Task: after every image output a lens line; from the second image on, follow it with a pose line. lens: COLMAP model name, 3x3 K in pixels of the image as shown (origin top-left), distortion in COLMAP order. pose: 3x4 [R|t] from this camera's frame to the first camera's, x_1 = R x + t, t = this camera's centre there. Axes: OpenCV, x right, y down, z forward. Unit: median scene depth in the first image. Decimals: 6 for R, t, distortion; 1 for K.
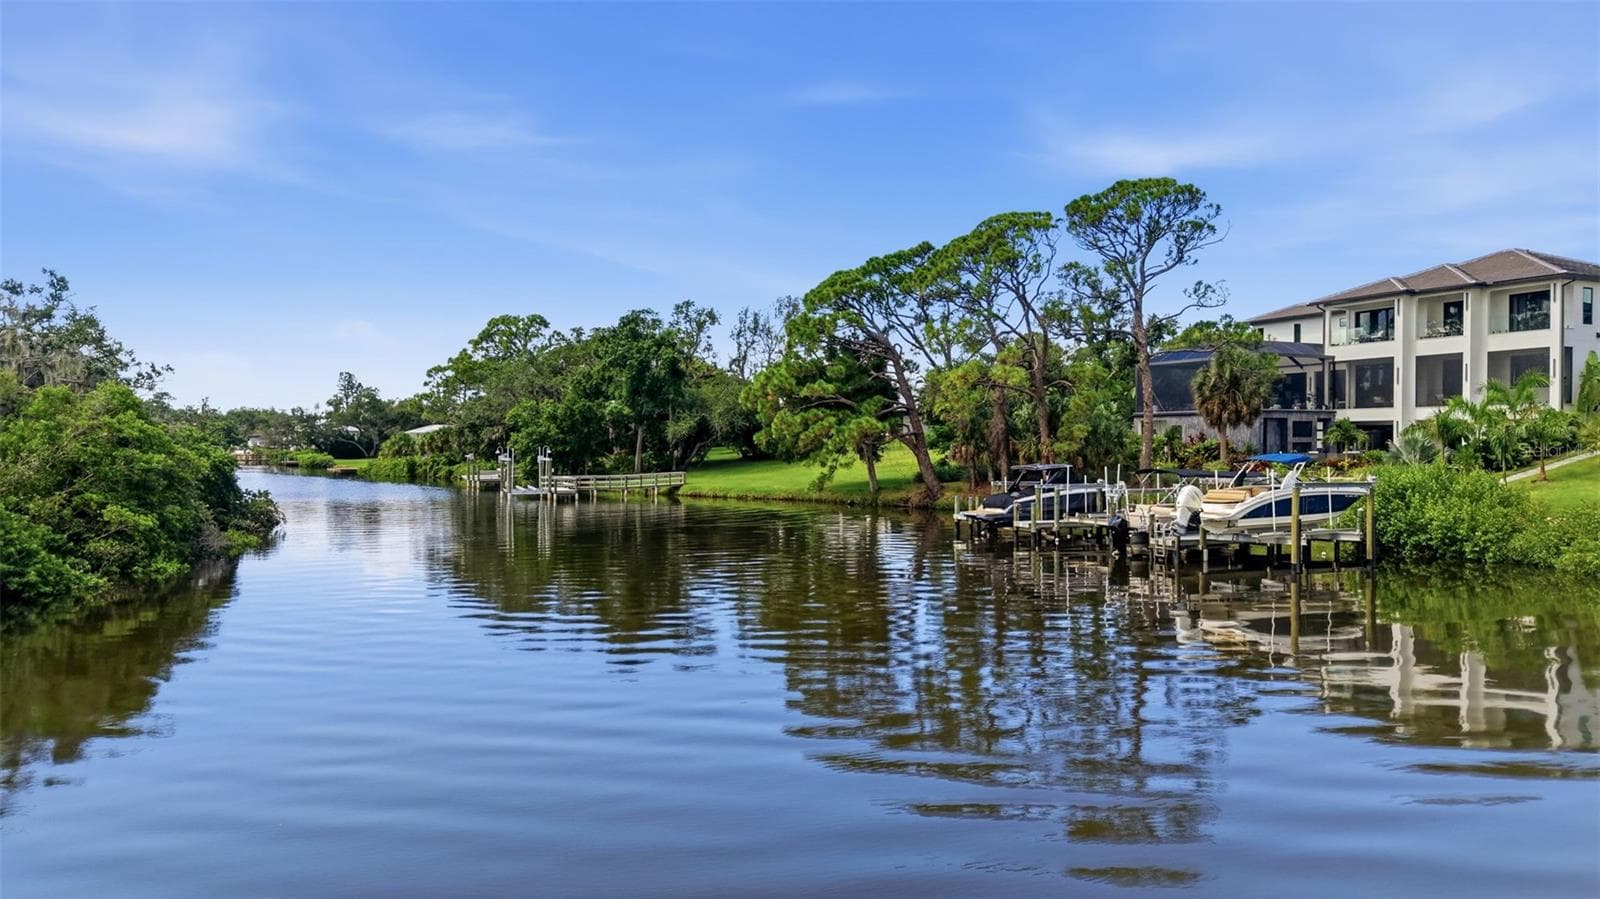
lens RADIAL K [[1058.7, 0, 800.1], [0, 1058.7, 448.9], [0, 0, 1]] dist [0.008122, -0.008619]
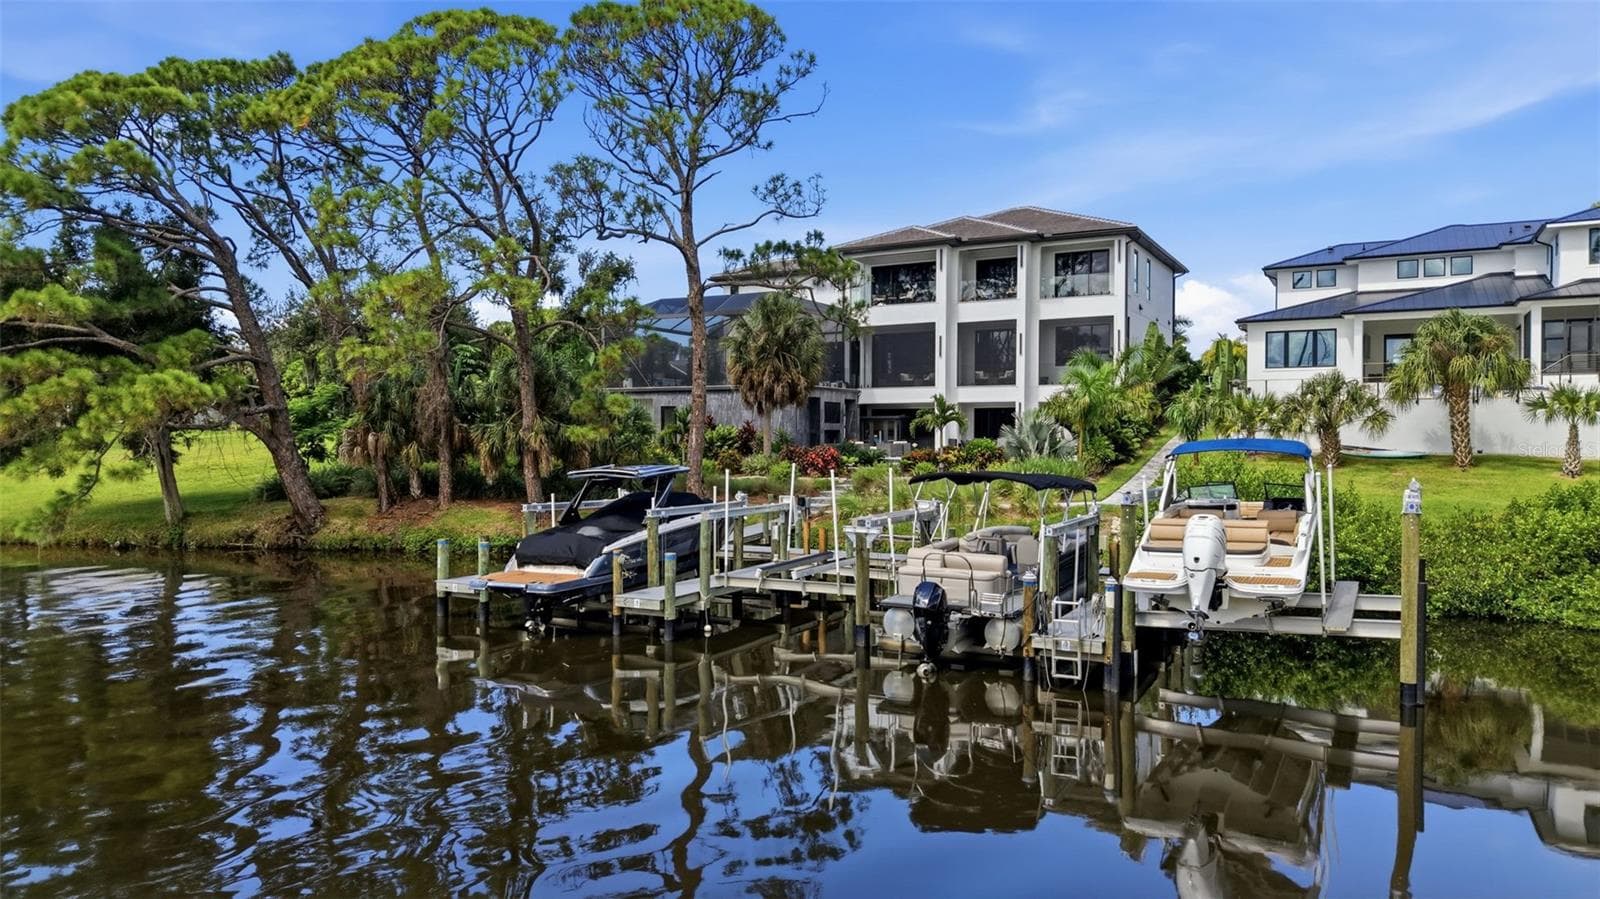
lens RADIAL K [[1058.7, 0, 798.5], [0, 1058.7, 453.1], [0, 0, 1]] dist [0.008122, -0.008619]
pose [[0.791750, -0.009119, 0.610777, -0.006002], [0.004770, 0.999950, 0.008746, 0.003849], [-0.610827, -0.004011, 0.791754, 0.434951]]
